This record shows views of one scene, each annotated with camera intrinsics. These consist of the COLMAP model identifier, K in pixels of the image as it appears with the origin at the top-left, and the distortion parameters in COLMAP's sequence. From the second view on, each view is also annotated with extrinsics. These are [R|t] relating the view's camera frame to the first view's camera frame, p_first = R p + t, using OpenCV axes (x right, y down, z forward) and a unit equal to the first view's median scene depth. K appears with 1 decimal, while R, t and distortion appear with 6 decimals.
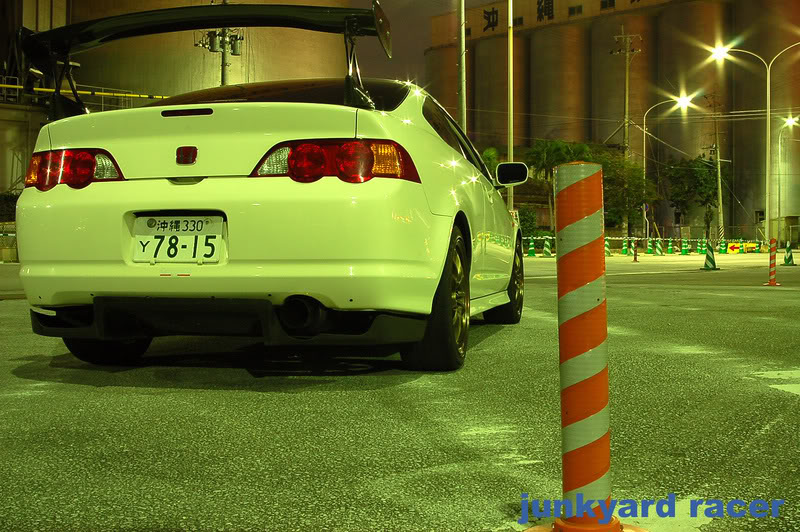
lens RADIAL K [[954.0, 0, 393.4], [0, 954.0, 263.9], [0, 0, 1]] dist [-0.097249, 0.000000]
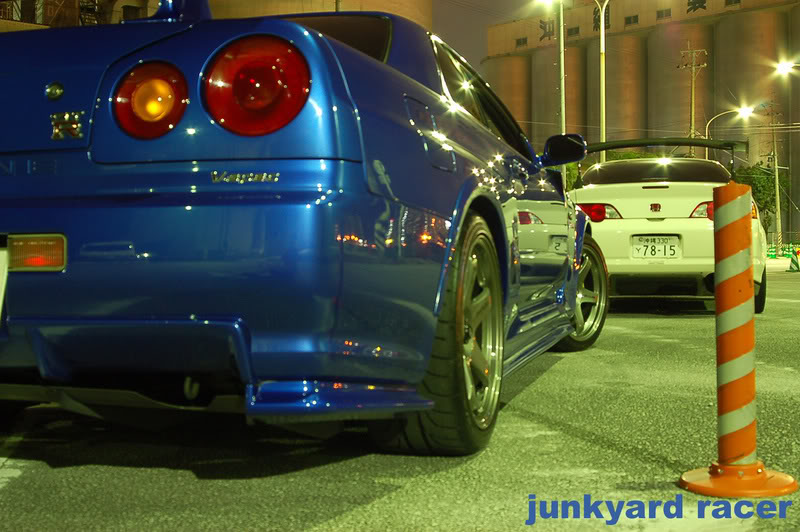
lens RADIAL K [[954.0, 0, 400.1], [0, 954.0, 262.0], [0, 0, 1]] dist [-0.097249, 0.000000]
pose [[0.999182, -0.000972, -0.040421, -0.040097], [0.000661, 0.999970, -0.007692, 0.001344], [0.040427, 0.007659, 0.999153, -0.065137]]
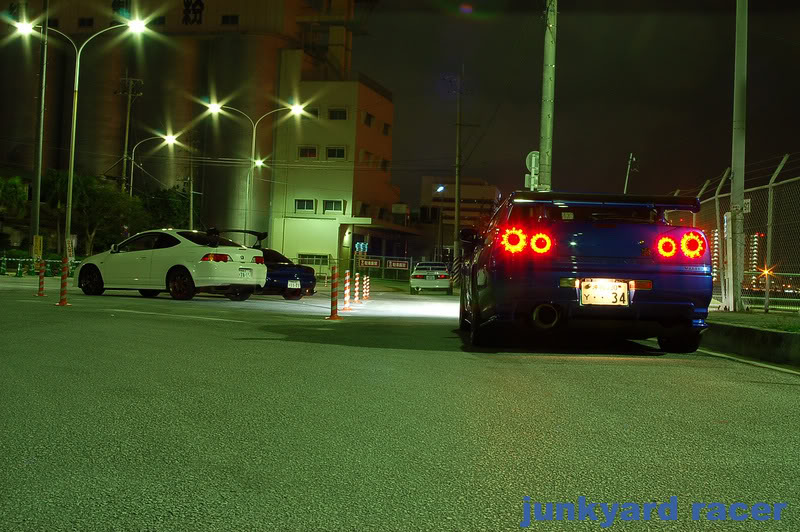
lens RADIAL K [[1055.7, 0, 401.0], [0, 1055.7, 265.1], [0, 0, 1]] dist [0.019836, 0.000000]
pose [[0.849207, 0.043998, 0.526224, -0.125331], [-0.031175, 0.998962, -0.033214, 0.005248], [-0.527139, 0.011801, 0.849697, -0.213106]]
